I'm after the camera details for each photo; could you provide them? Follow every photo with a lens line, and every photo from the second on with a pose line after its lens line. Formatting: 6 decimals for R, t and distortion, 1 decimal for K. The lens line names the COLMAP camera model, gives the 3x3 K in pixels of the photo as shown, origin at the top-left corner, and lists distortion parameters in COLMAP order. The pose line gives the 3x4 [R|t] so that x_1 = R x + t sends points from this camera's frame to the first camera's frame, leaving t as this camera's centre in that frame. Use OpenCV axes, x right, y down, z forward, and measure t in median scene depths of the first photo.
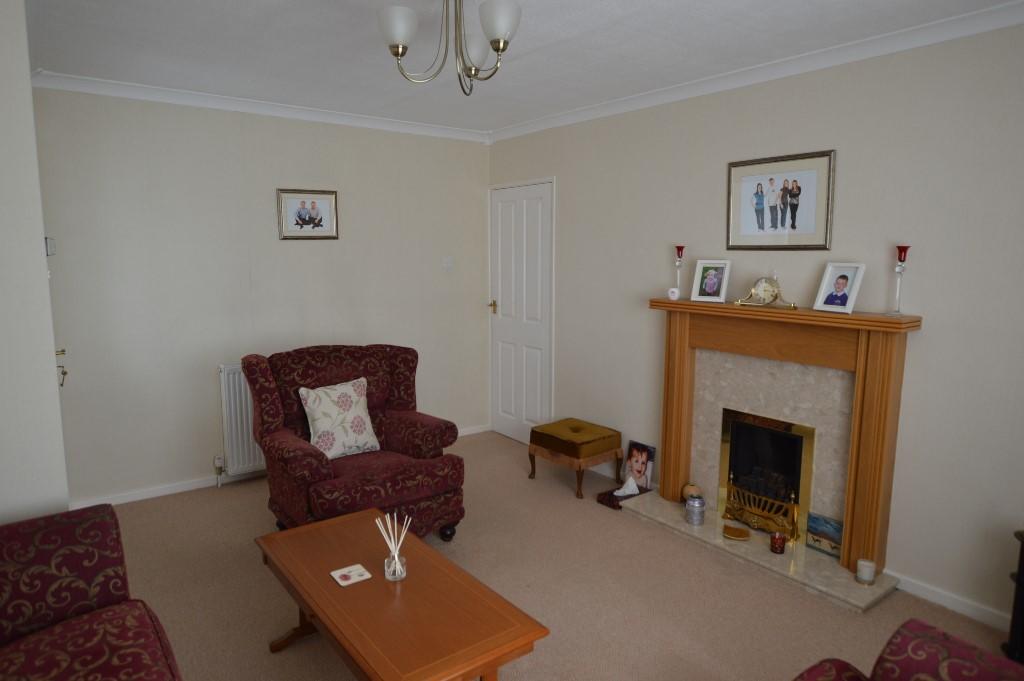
lens RADIAL K [[612.7, 0, 512.0], [0, 612.7, 340.5], [0, 0, 1]] dist [0.000579, -0.000064]
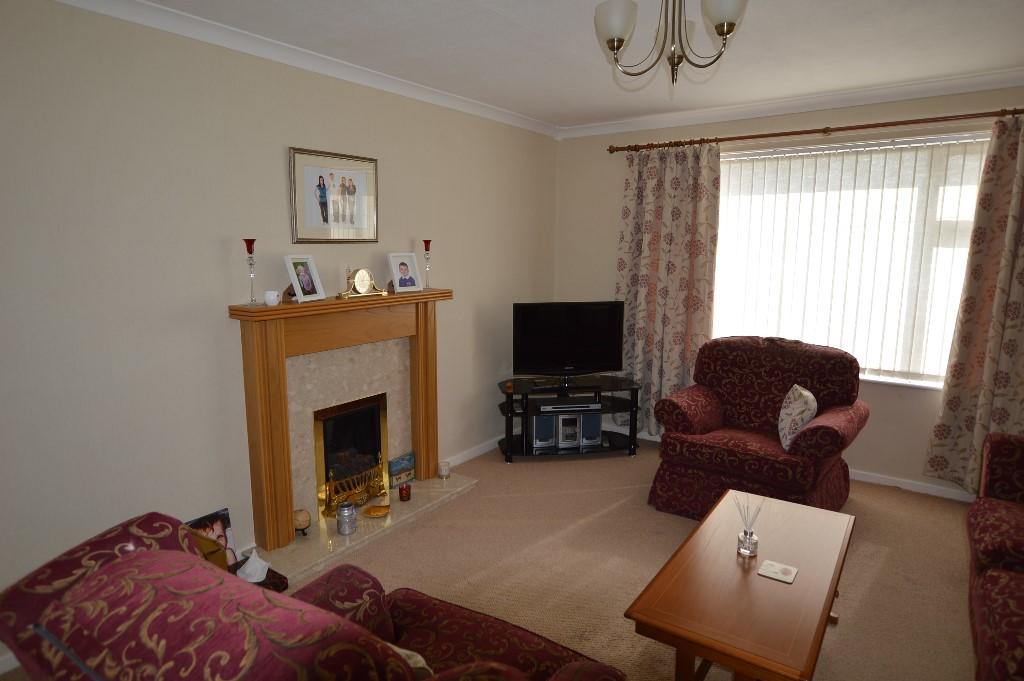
lens RADIAL K [[612.7, 0, 512.0], [0, 612.7, 340.5], [0, 0, 1]] dist [0.000579, -0.000064]
pose [[-0.282335, -0.157328, 0.946327, -0.663609], [0.136497, 0.969835, 0.201960, -0.155712], [-0.949555, 0.186191, -0.252344, 1.004219]]
